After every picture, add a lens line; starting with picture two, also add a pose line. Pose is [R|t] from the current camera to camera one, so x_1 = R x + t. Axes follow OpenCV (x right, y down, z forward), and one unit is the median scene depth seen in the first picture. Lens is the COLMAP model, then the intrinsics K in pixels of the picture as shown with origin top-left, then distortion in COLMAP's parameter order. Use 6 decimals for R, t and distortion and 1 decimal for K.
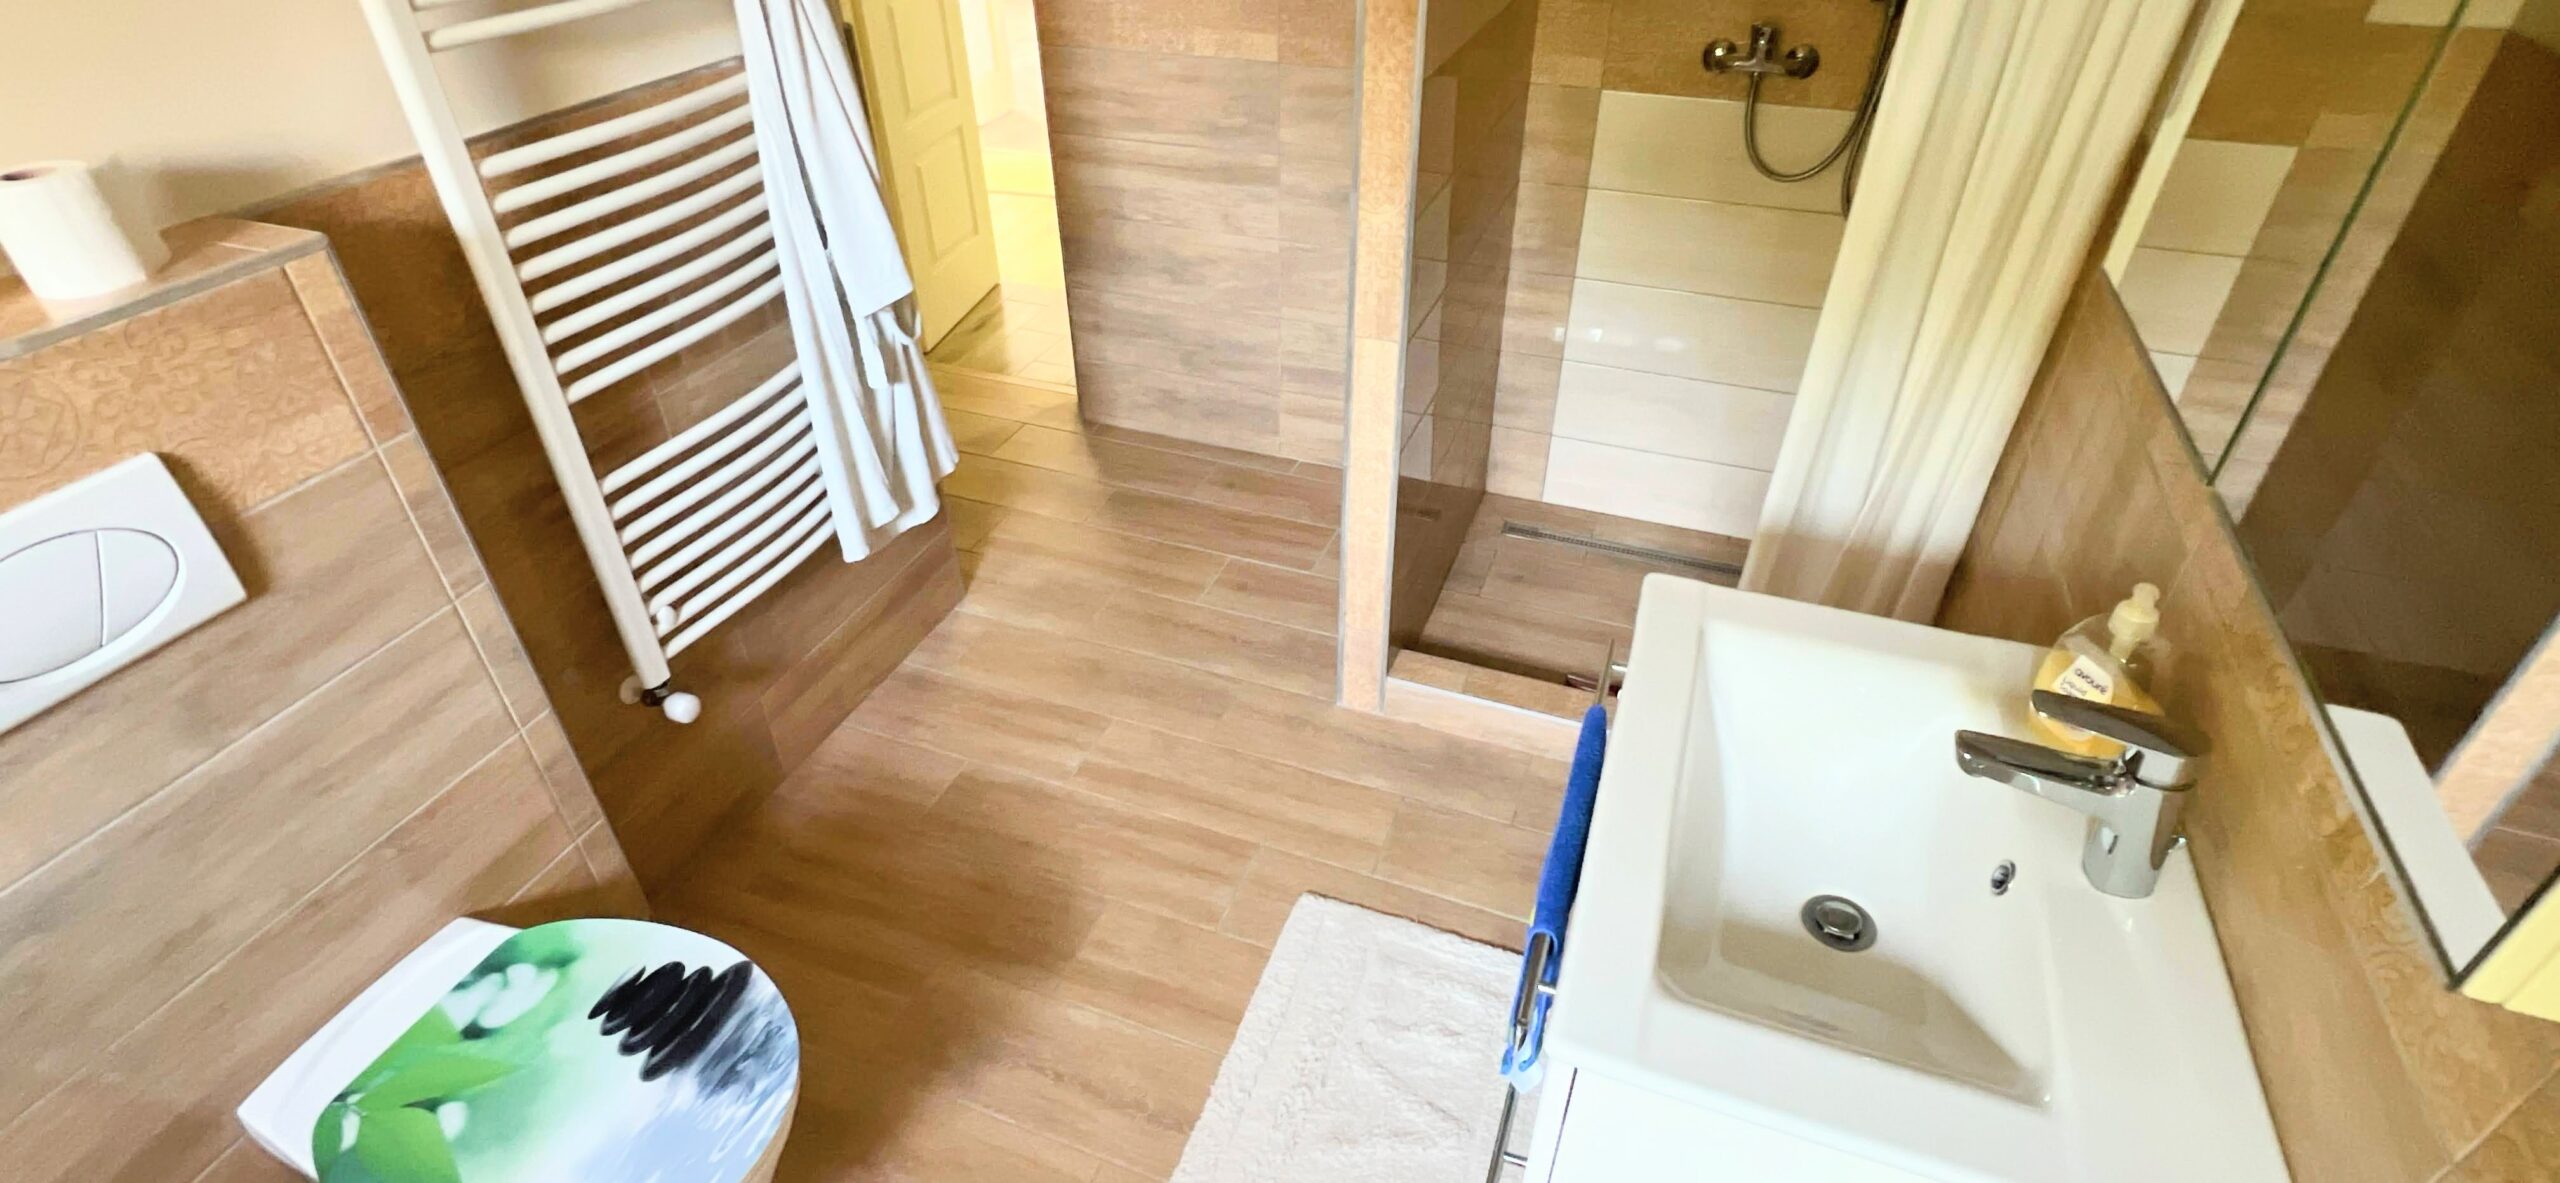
lens RADIAL K [[1185.4, 0, 1281.4], [0, 1185.4, 581.4], [0, 0, 1]] dist [-0.007179, 0.002663]
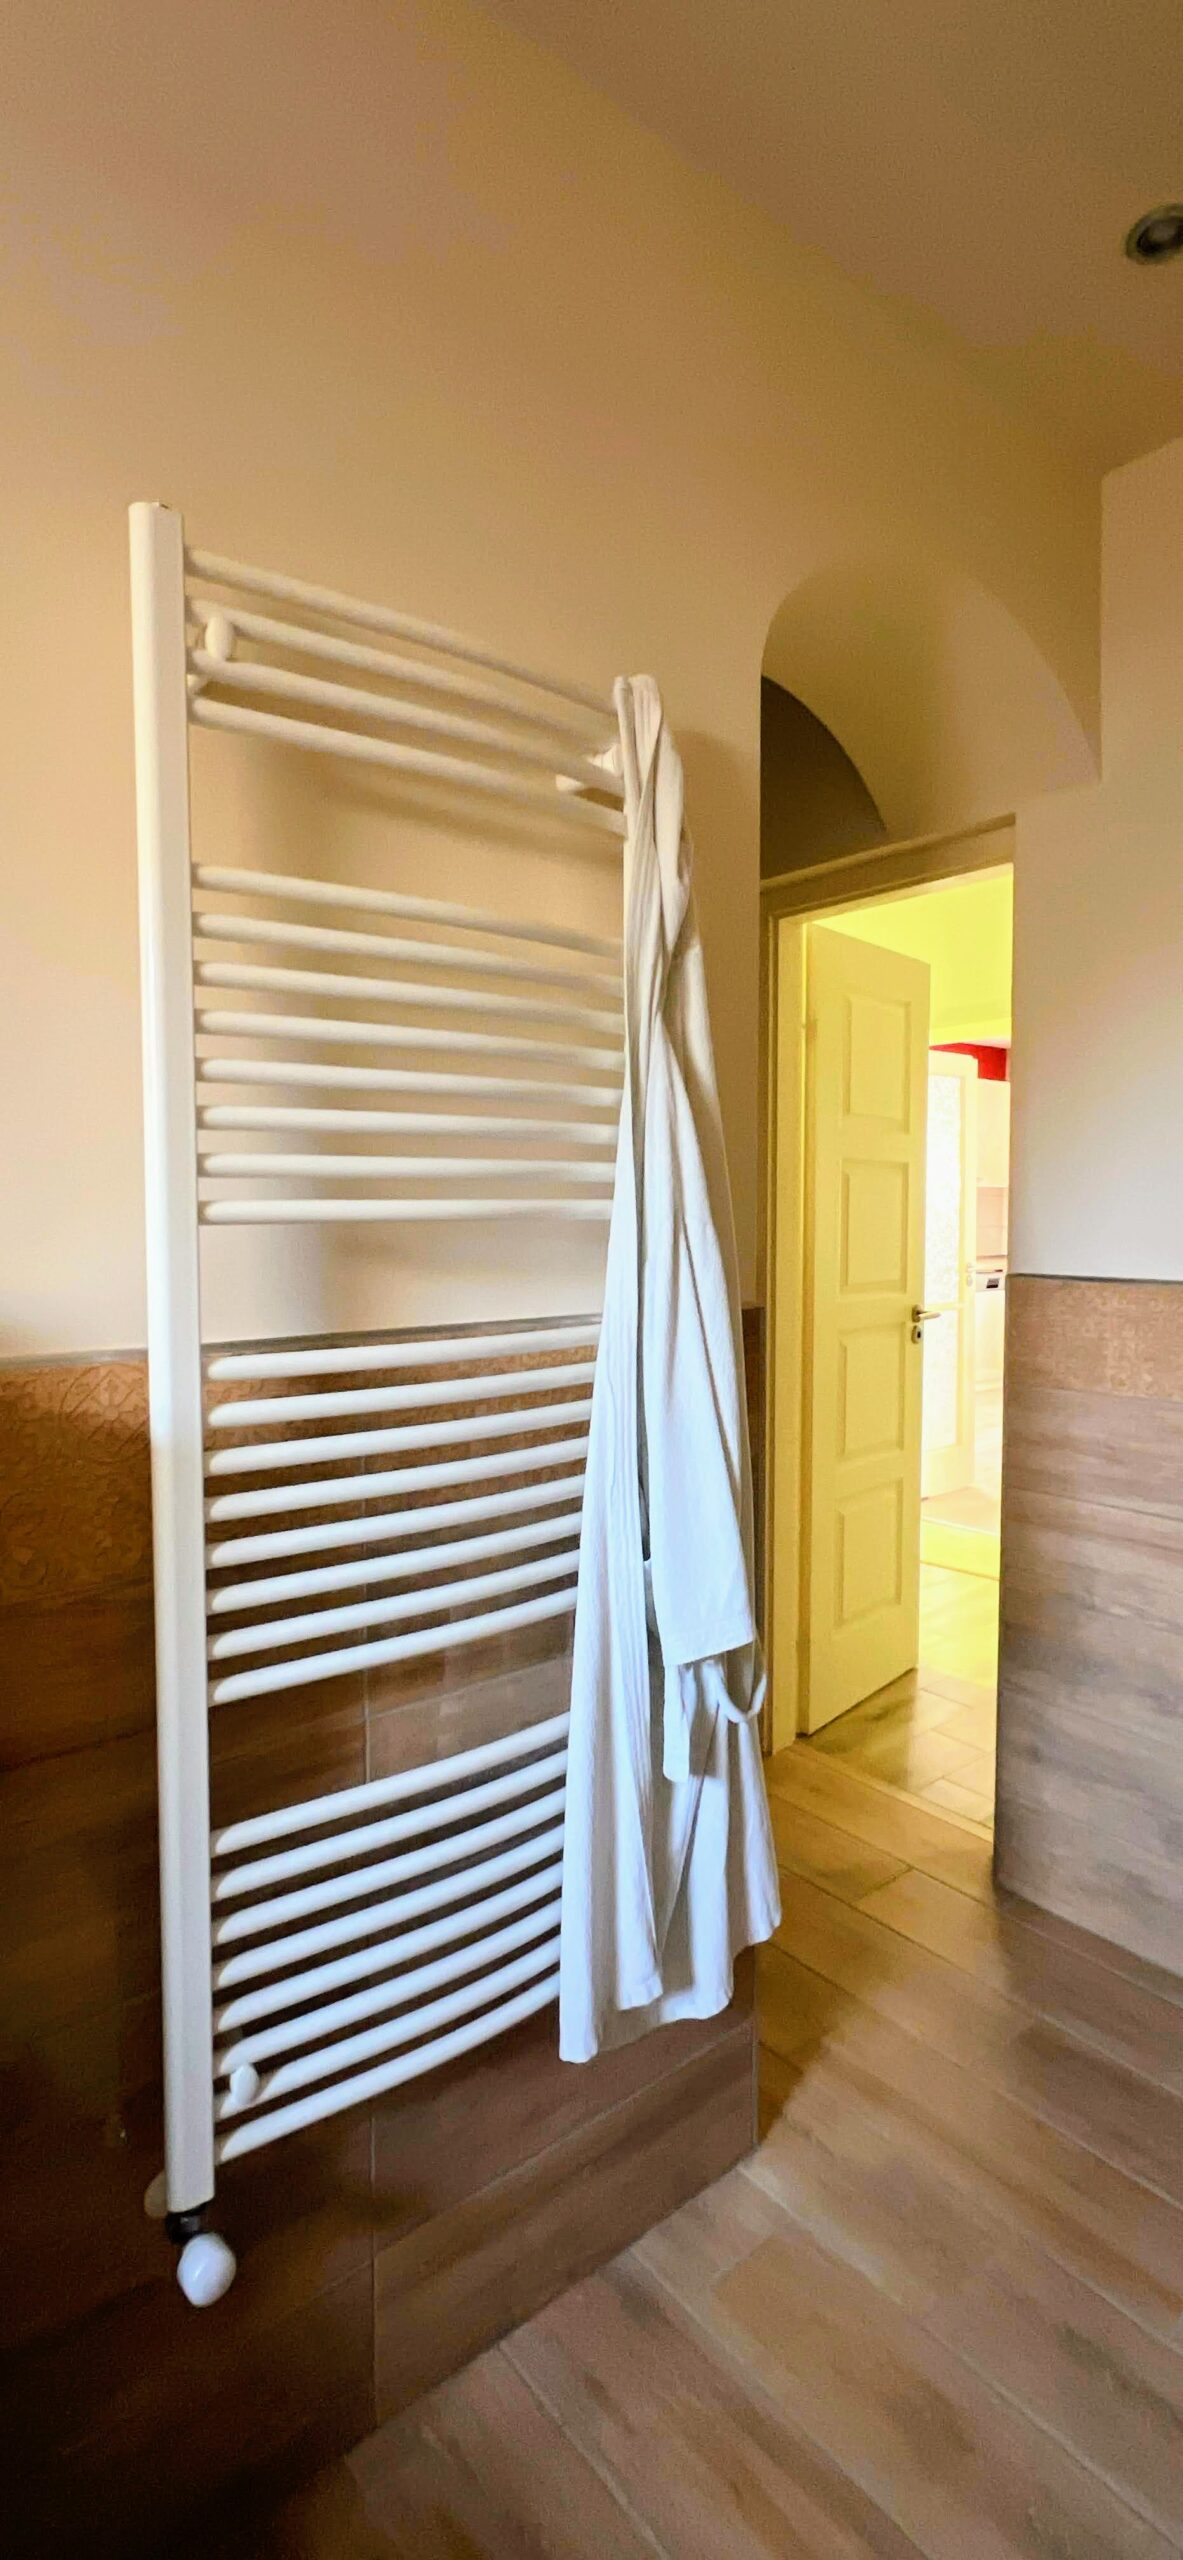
lens RADIAL K [[1185.4, 0, 592.6], [0, 1185.4, 1274.9], [0, 0, 1]] dist [-0.007179, 0.002663]
pose [[0.863504, 0.029629, -0.503471, -0.056985], [-0.295289, 0.838979, -0.457076, -0.084273], [0.408859, 0.543356, 0.733211, 0.344592]]
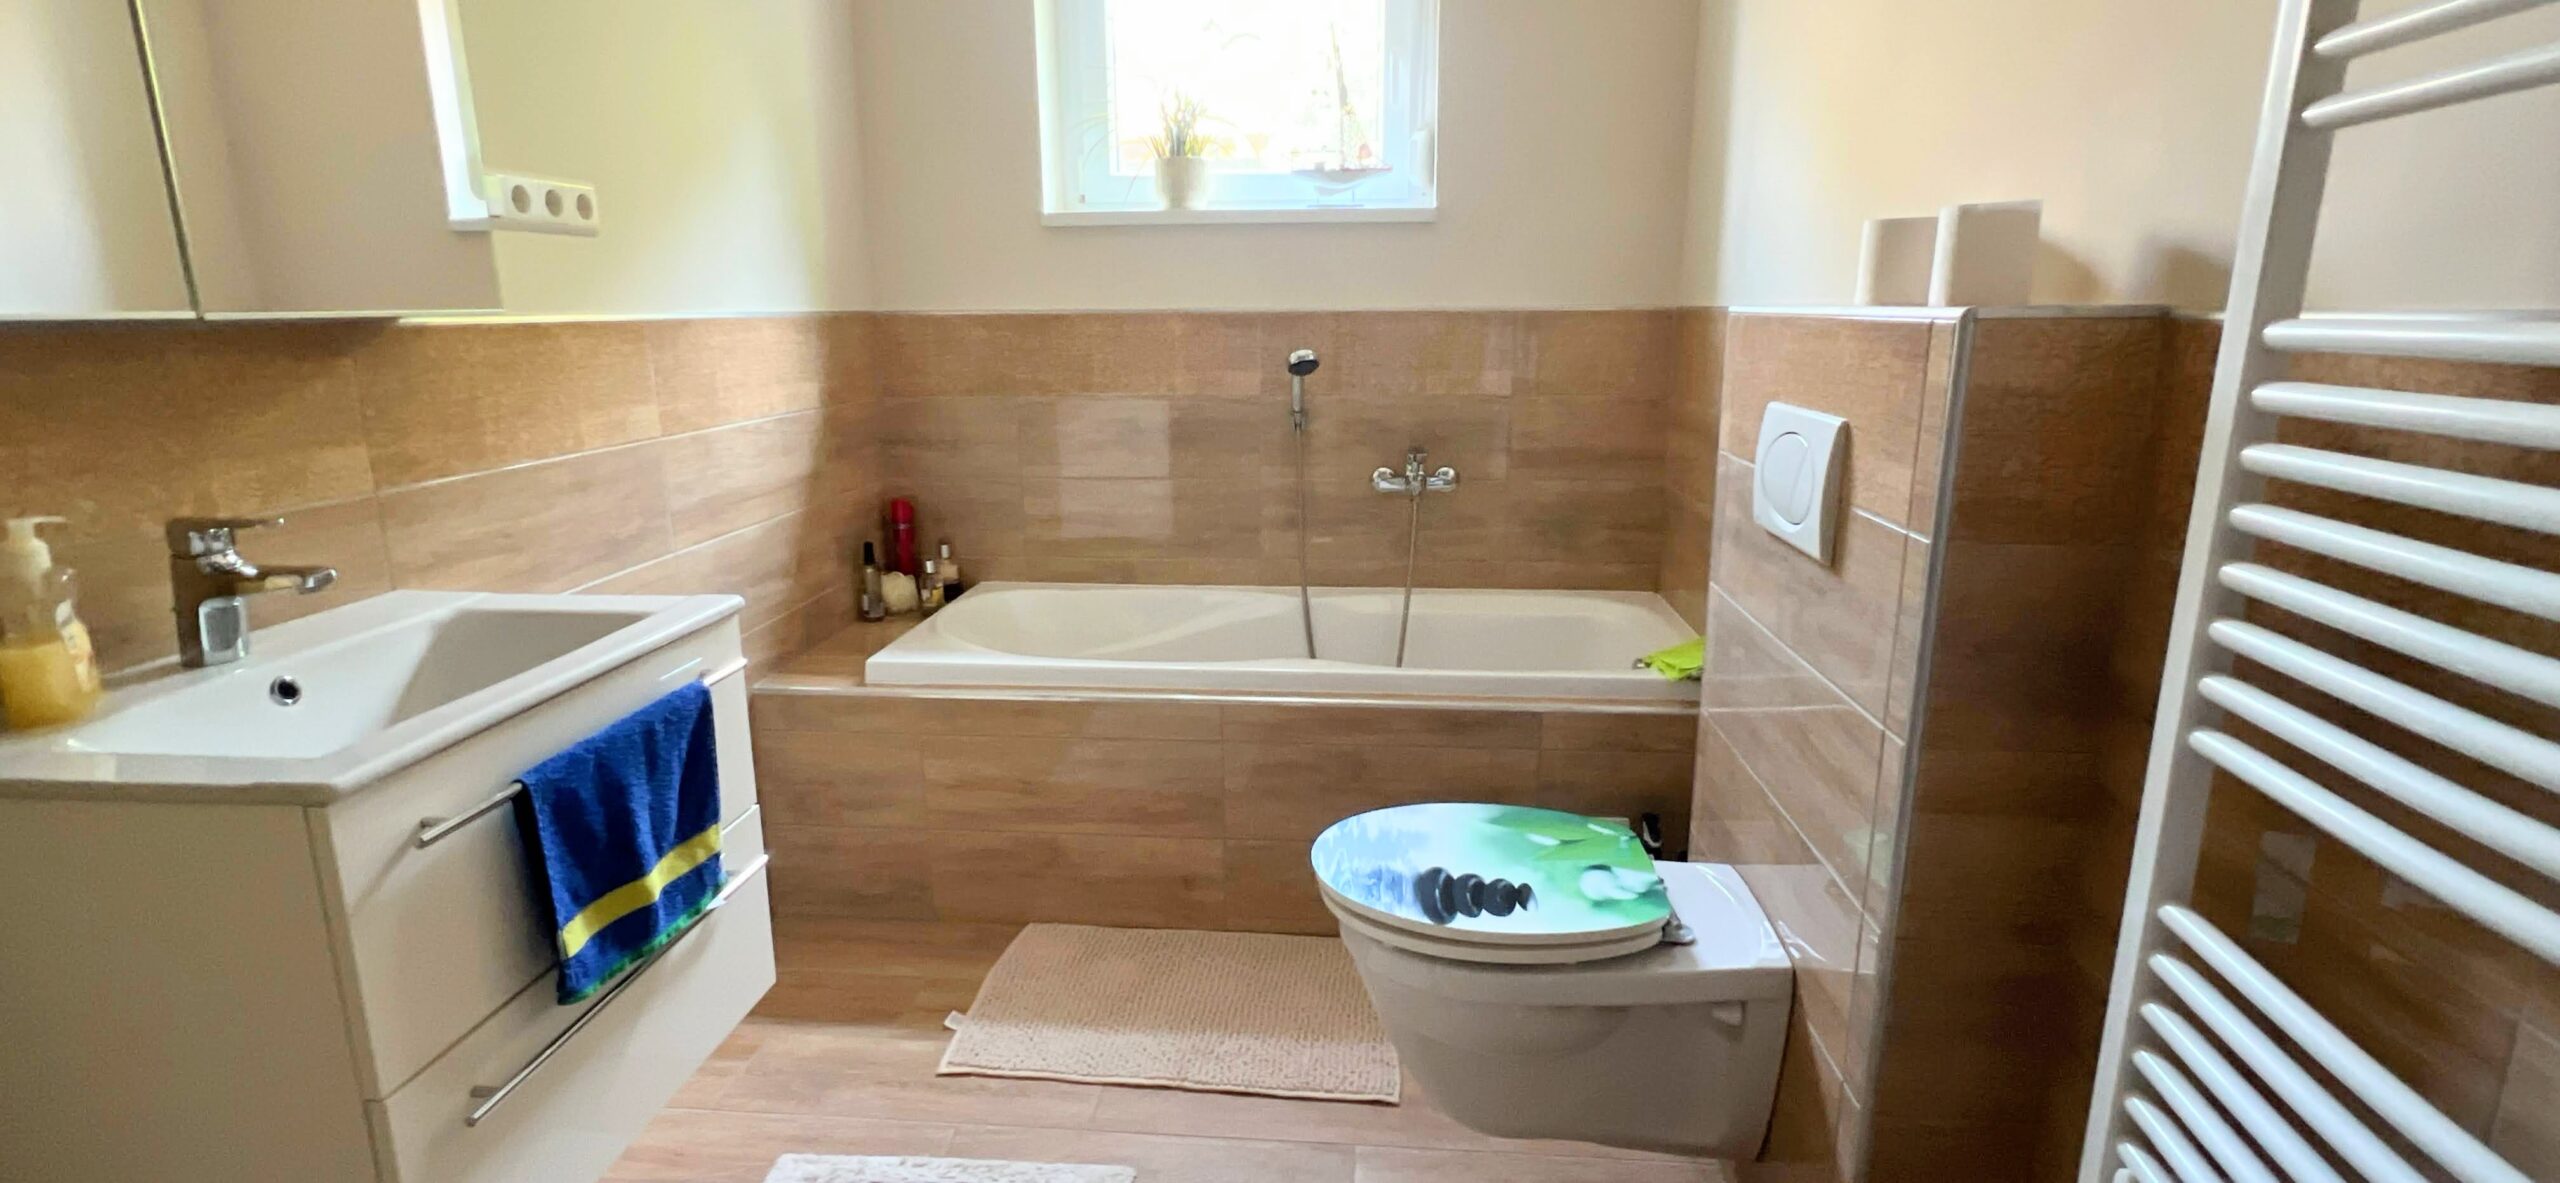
lens RADIAL K [[1185.4, 0, 1275.1], [0, 1185.4, 587.4], [0, 0, 1]] dist [-0.007179, 0.002663]
pose [[-0.963864, 0.077522, -0.254865, -0.036267], [-0.141141, 0.662798, 0.735376, -0.420883], [0.225932, 0.744774, -0.627906, 0.916652]]
